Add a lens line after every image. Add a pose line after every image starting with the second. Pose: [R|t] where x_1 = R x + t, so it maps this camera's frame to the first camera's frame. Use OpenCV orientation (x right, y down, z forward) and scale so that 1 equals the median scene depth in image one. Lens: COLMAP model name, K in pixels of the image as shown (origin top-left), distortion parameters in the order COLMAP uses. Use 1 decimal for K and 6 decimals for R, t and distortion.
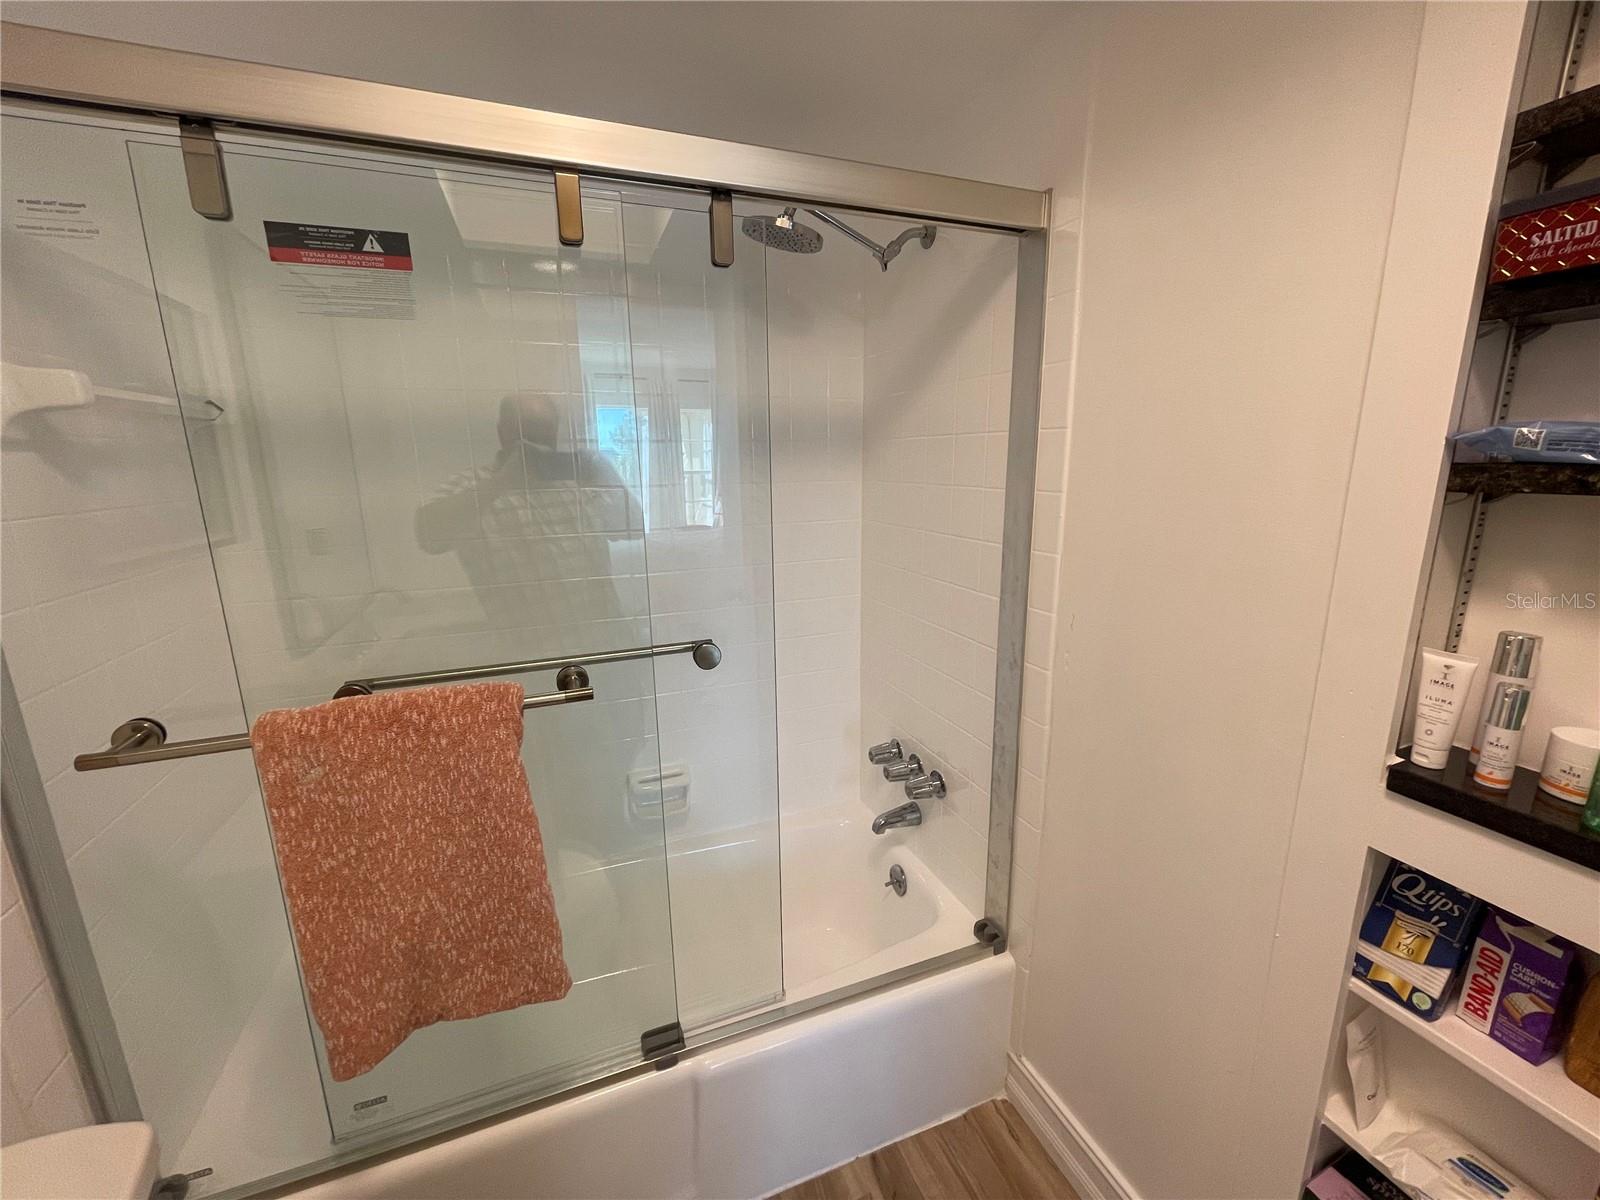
lens RADIAL K [[644.7, 0, 800.0], [0, 644.7, 600.0], [0, 0, 1]] dist [0.008111, -0.000558]
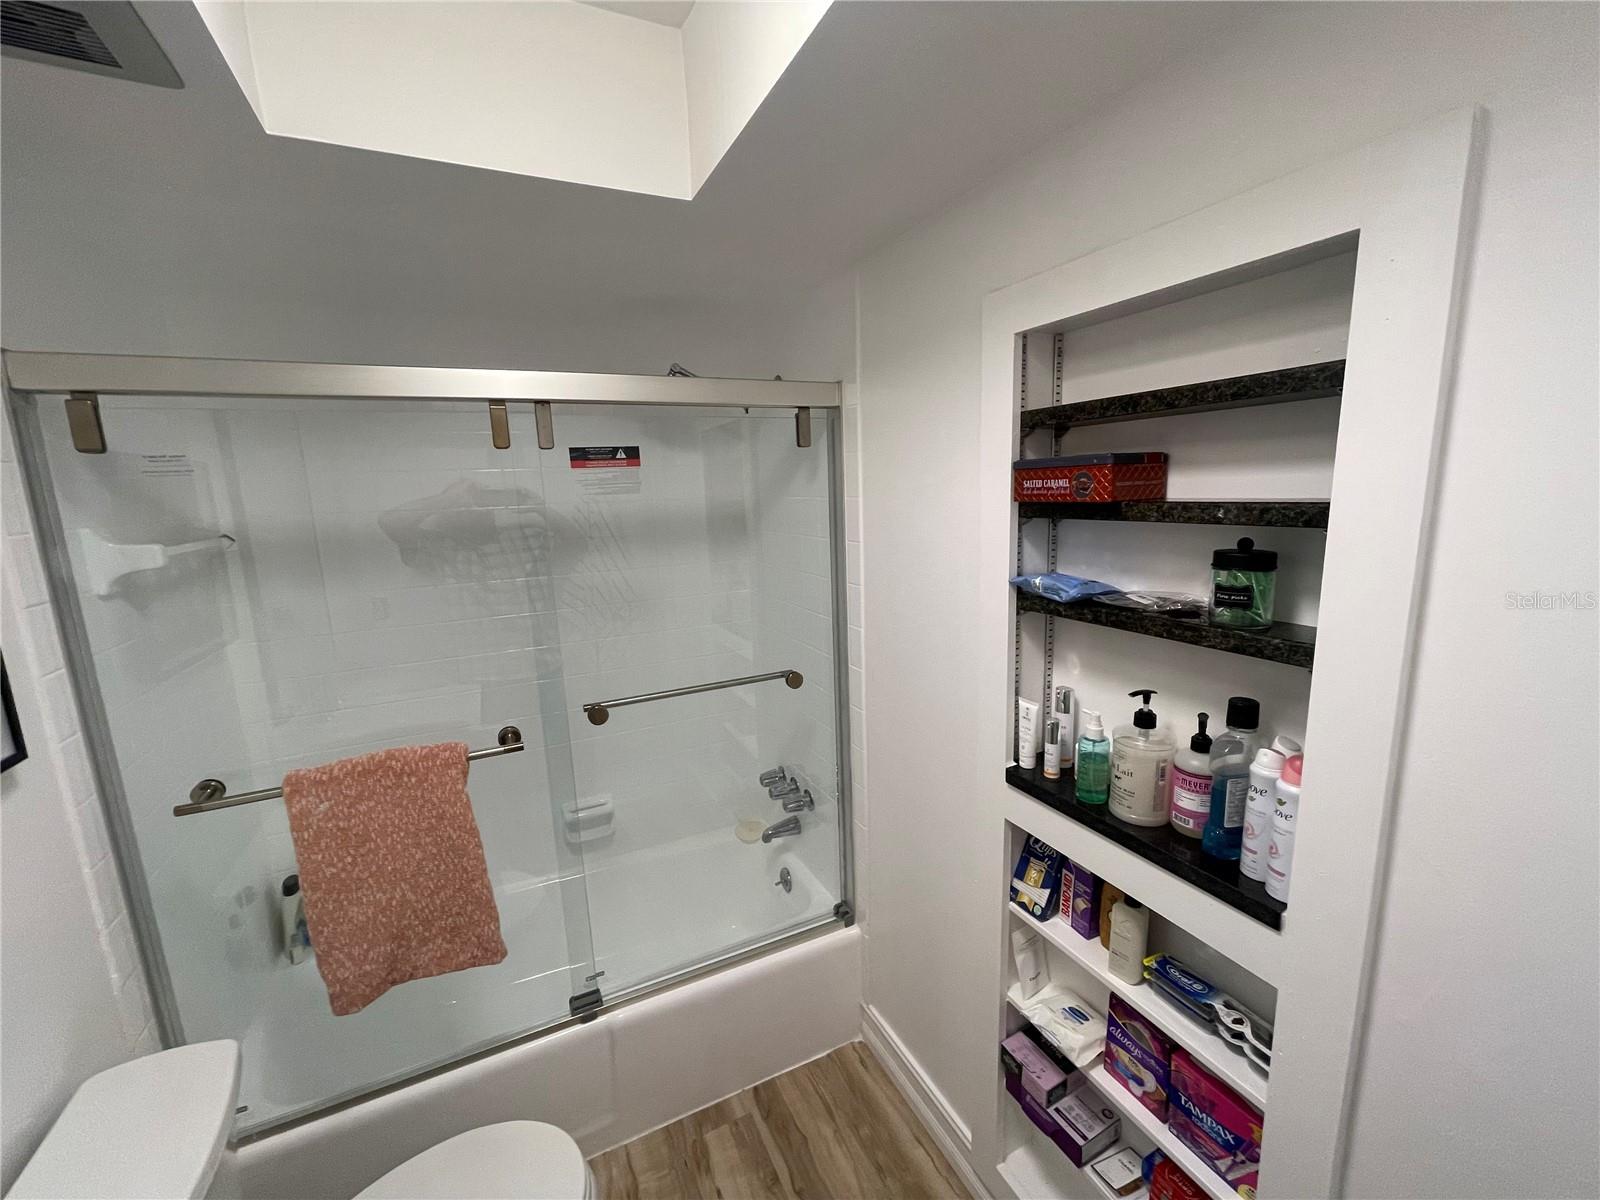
lens RADIAL K [[643.3, 0, 809.0], [0, 643.3, 613.9], [0, 0, 1]] dist [-0.000407, -0.000103]
pose [[0.996355, -0.025291, 0.081465, 0.229035], [0.027241, 0.999366, -0.022916, -0.097549], [-0.080834, 0.025052, 0.996413, -0.517446]]
